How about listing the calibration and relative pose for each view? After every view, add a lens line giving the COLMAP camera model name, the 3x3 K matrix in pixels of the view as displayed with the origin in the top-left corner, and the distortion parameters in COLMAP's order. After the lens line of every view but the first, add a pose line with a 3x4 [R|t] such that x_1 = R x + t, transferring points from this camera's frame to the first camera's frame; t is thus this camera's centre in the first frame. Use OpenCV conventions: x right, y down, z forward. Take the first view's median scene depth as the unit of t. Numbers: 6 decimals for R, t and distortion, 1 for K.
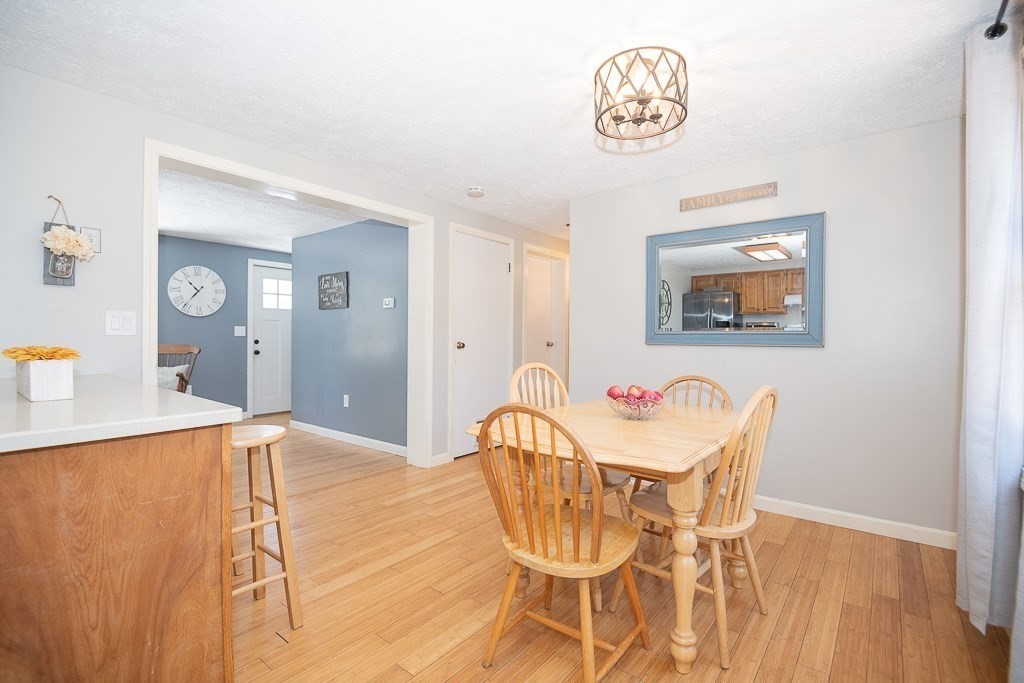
lens RADIAL K [[465.0, 0, 516.8], [0, 465.0, 343.9], [0, 0, 1]] dist [0.010198, -0.015850]
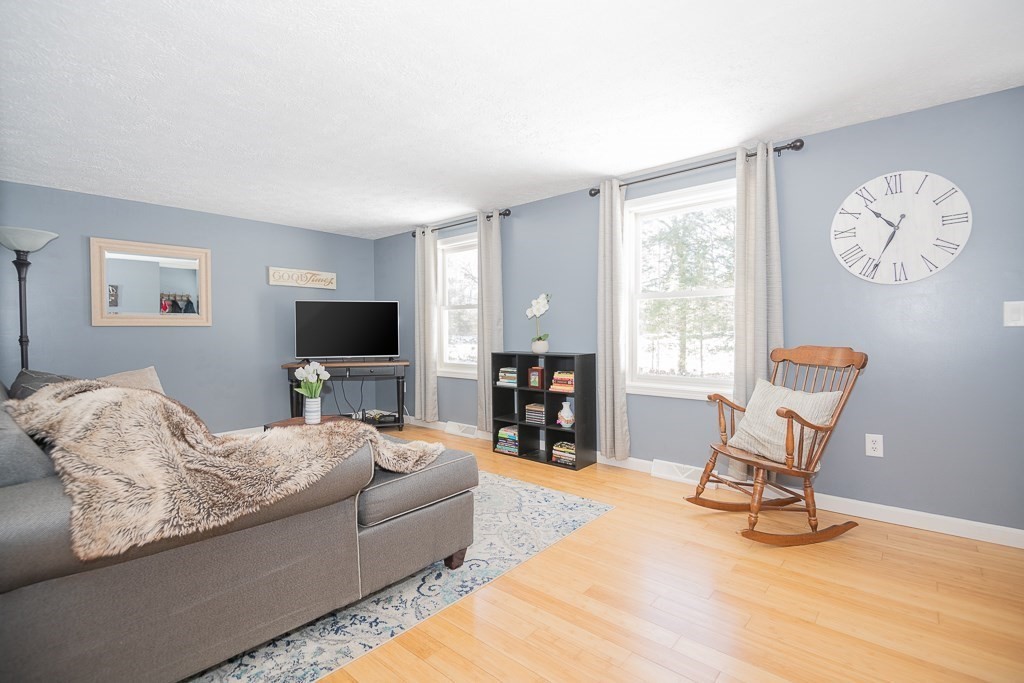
lens RADIAL K [[465.0, 0, 513.7], [0, 465.0, 337.6], [0, 0, 1]] dist [0.010198, -0.015850]
pose [[-0.044859, 0.000604, -0.998993, -0.917667], [-0.005216, 0.999986, 0.000839, -0.026616], [0.998980, 0.005248, -0.044855, 2.711608]]
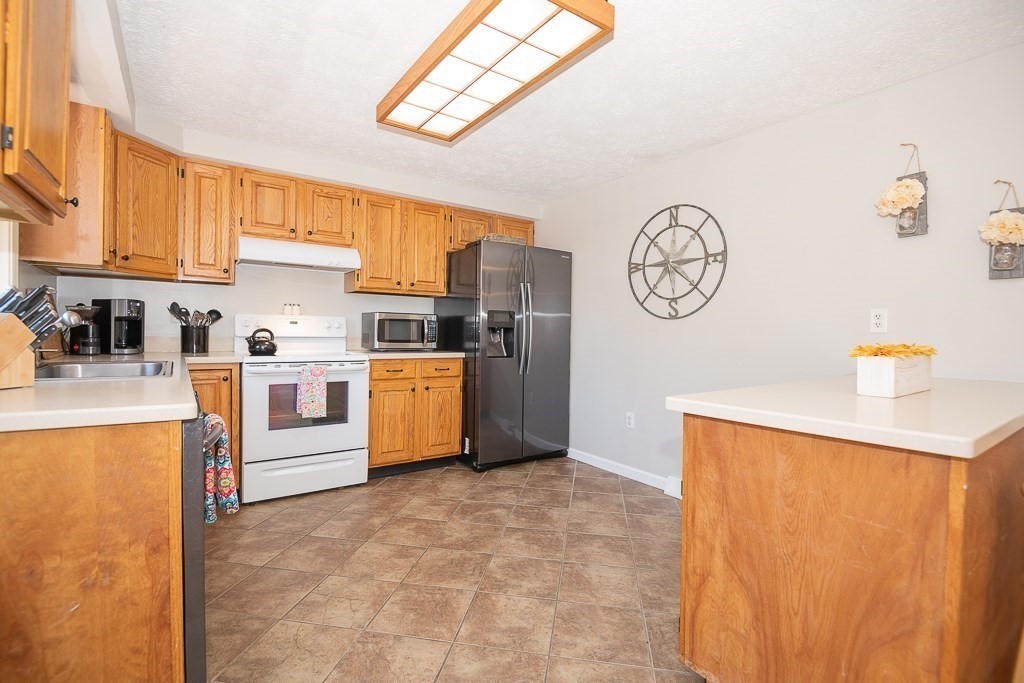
lens RADIAL K [[477.0, 0, 515.8], [0, 477.0, 339.6], [0, 0, 1]] dist [0.002661, -0.009241]
pose [[-0.283155, 0.004598, -0.959063, 0.234517], [-0.026773, 0.999561, 0.012696, 0.004977], [0.958700, 0.029272, -0.282908, 0.562723]]
